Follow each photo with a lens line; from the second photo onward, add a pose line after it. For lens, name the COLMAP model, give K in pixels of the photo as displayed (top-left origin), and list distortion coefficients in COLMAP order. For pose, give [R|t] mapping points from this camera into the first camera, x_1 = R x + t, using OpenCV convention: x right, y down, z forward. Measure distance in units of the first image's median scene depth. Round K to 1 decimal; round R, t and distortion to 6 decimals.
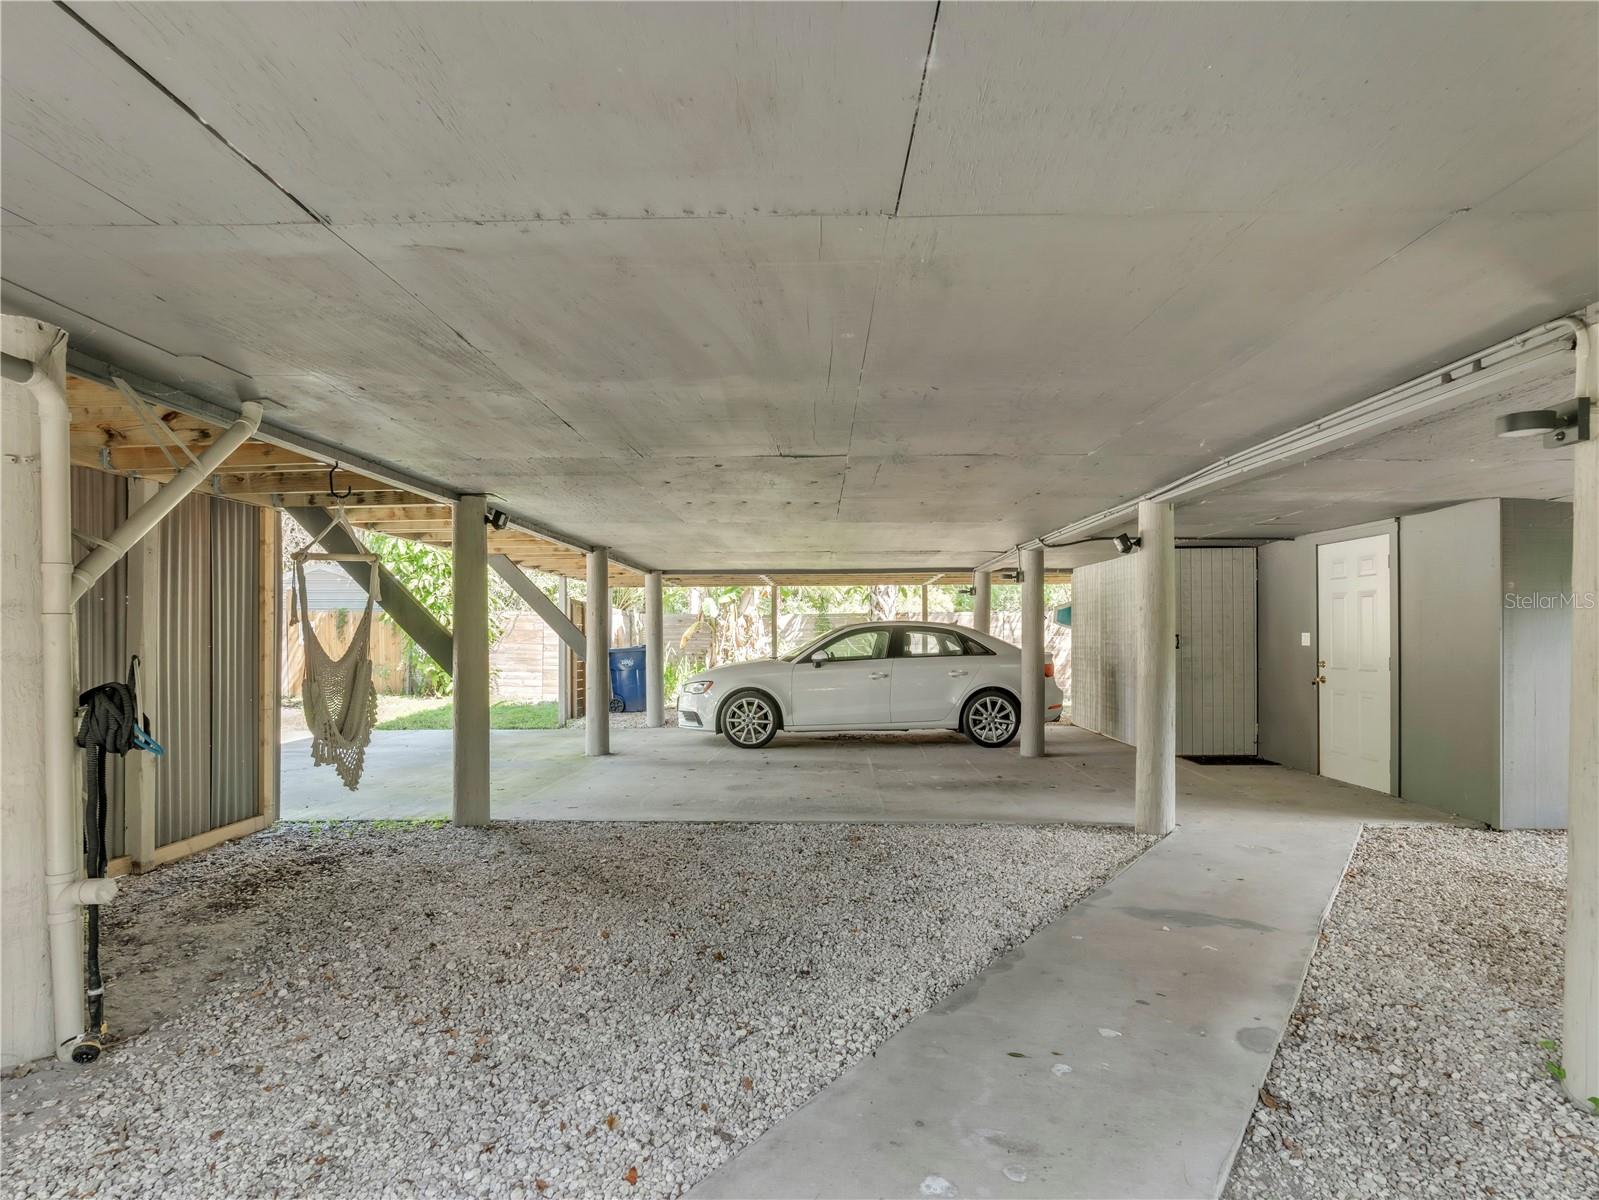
lens RADIAL K [[813.1, 0, 801.9], [0, 813.1, 627.9], [0, 0, 1]] dist [-0.004029, -0.000365]
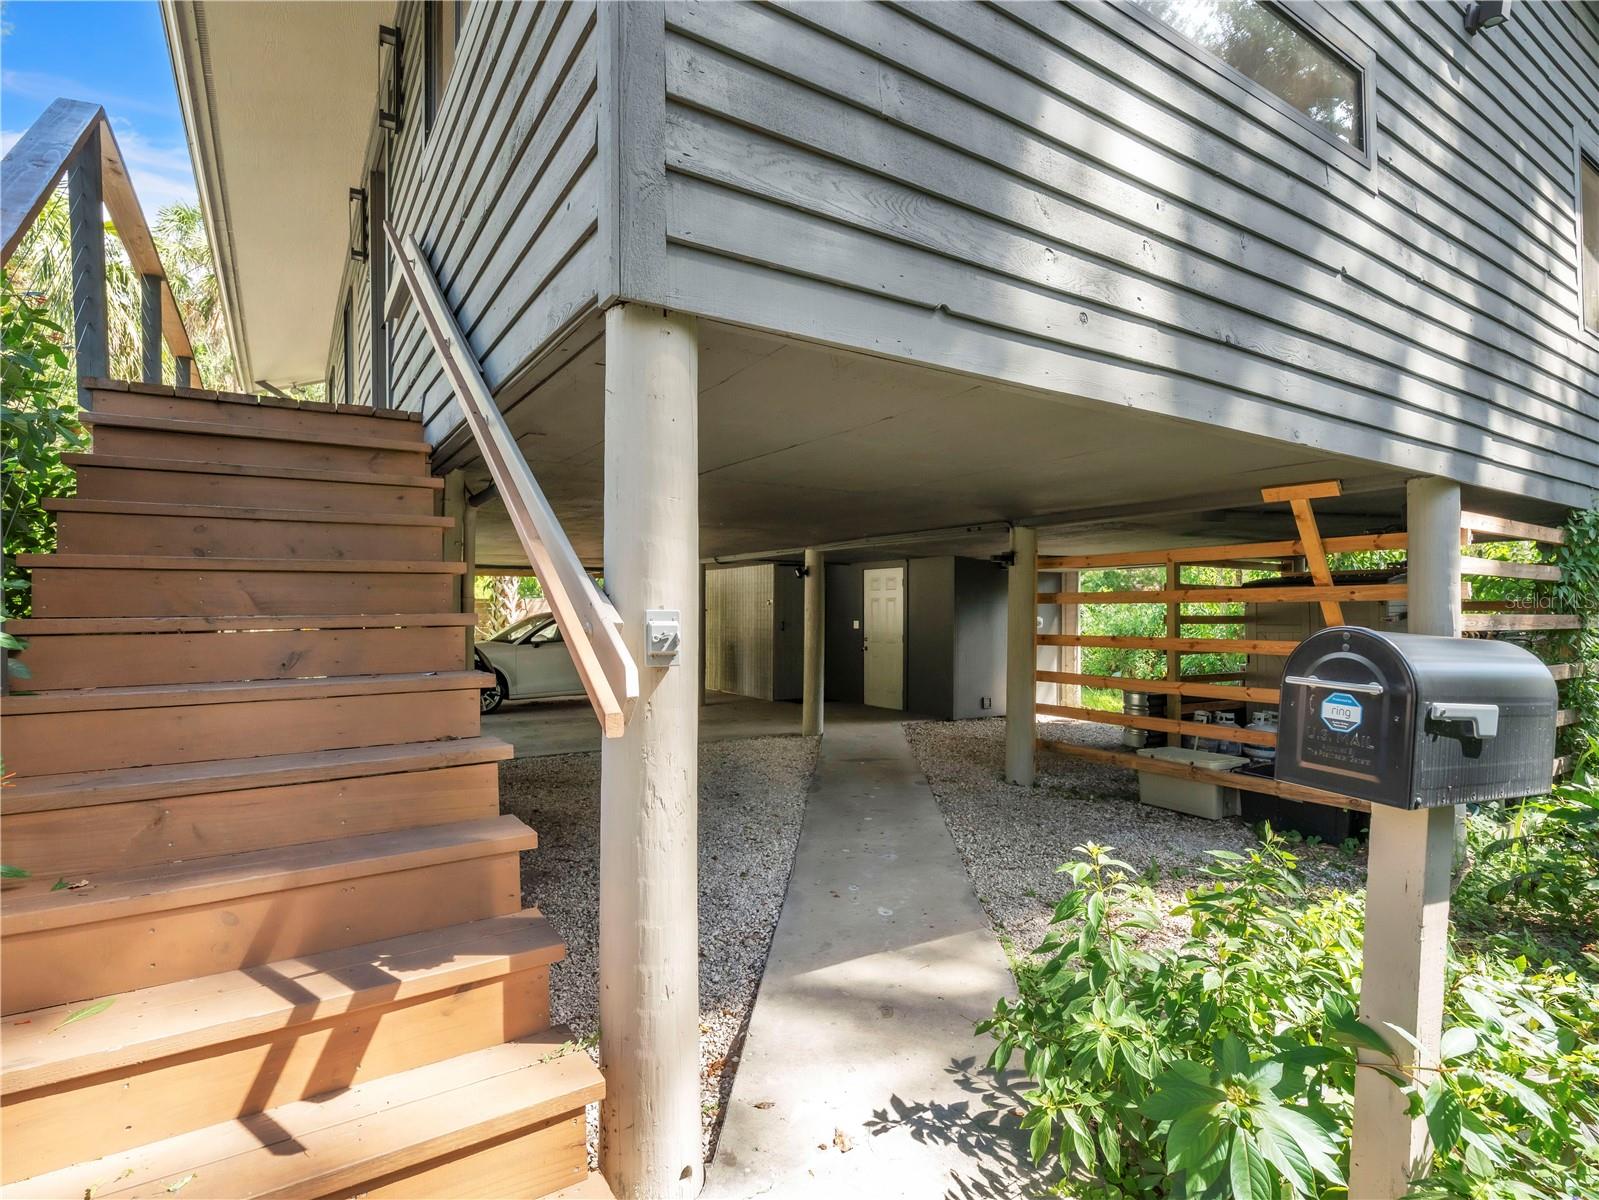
lens RADIAL K [[789.4, 0, 799.5], [0, 789.4, 600.0], [0, 0, 1]] dist [-0.005638, 0.000732]
pose [[0.830638, 0.012613, 0.556671, -0.426100], [-0.007364, 0.999905, -0.011667, -0.018820], [-0.556765, 0.005592, 0.830651, -0.322566]]
